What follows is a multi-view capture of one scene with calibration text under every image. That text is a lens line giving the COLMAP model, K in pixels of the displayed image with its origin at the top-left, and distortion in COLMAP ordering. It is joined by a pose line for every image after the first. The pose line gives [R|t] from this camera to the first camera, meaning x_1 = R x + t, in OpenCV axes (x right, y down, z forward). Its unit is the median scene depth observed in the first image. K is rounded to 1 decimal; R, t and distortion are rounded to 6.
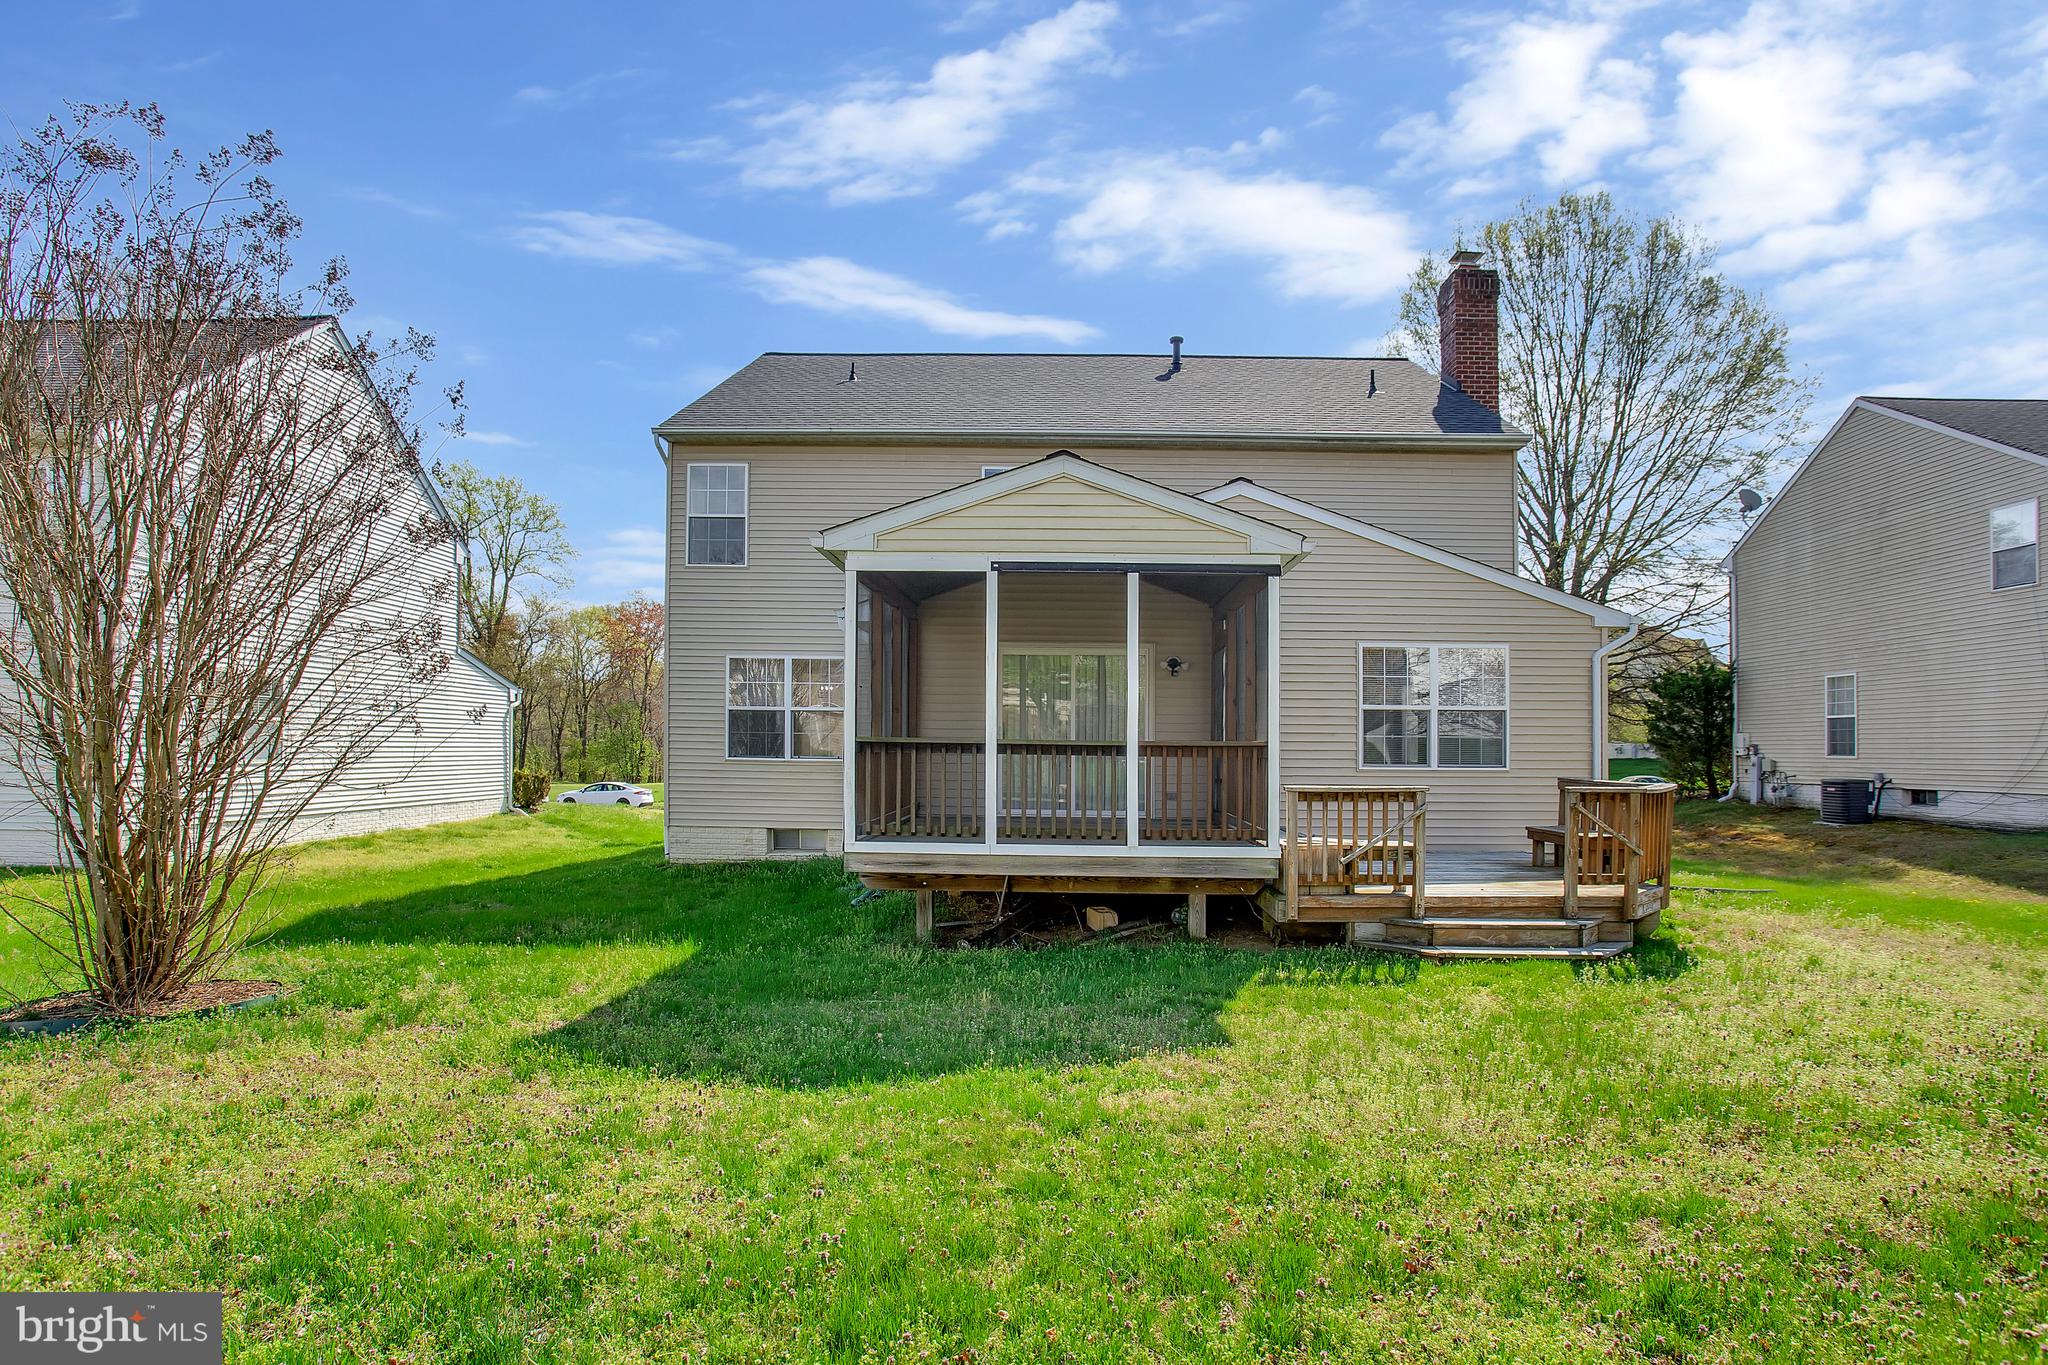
lens RADIAL K [[1035.4, 0, 1040.0], [0, 1035.4, 719.9], [0, 0, 1]] dist [-0.048940, 0.001750]
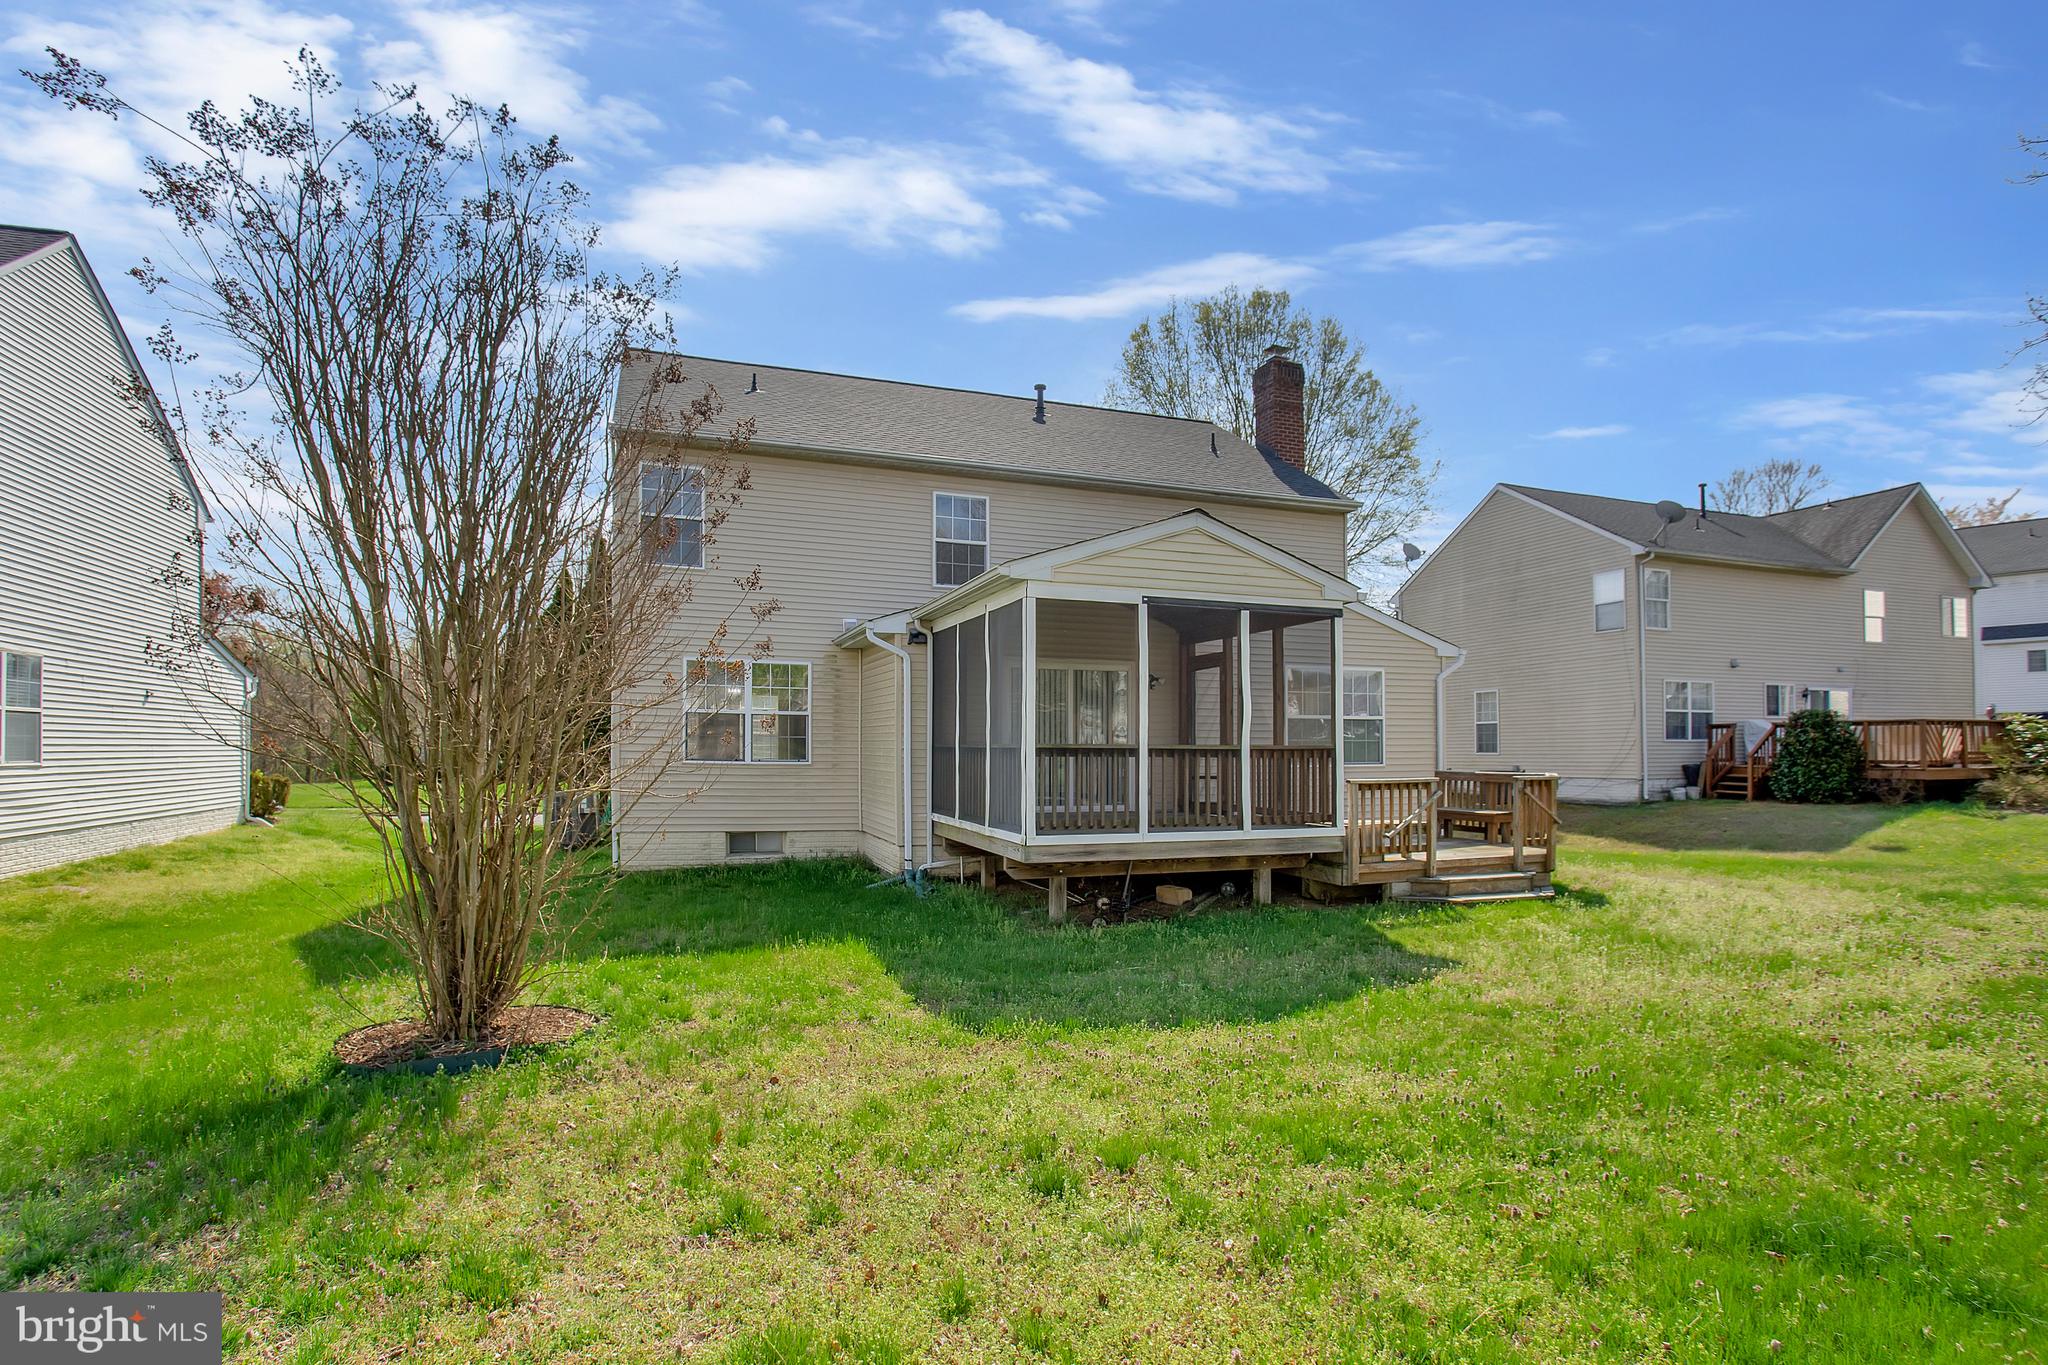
lens RADIAL K [[1020.3, 0, 1024.0], [0, 1020.3, 682.5], [0, 0, 1]] dist [-0.080598, -0.000196]
pose [[0.937010, 0.017947, 0.348841, -0.579887], [-0.005035, 0.999269, -0.037886, -0.007485], [-0.349266, 0.033743, 0.936416, -0.046555]]
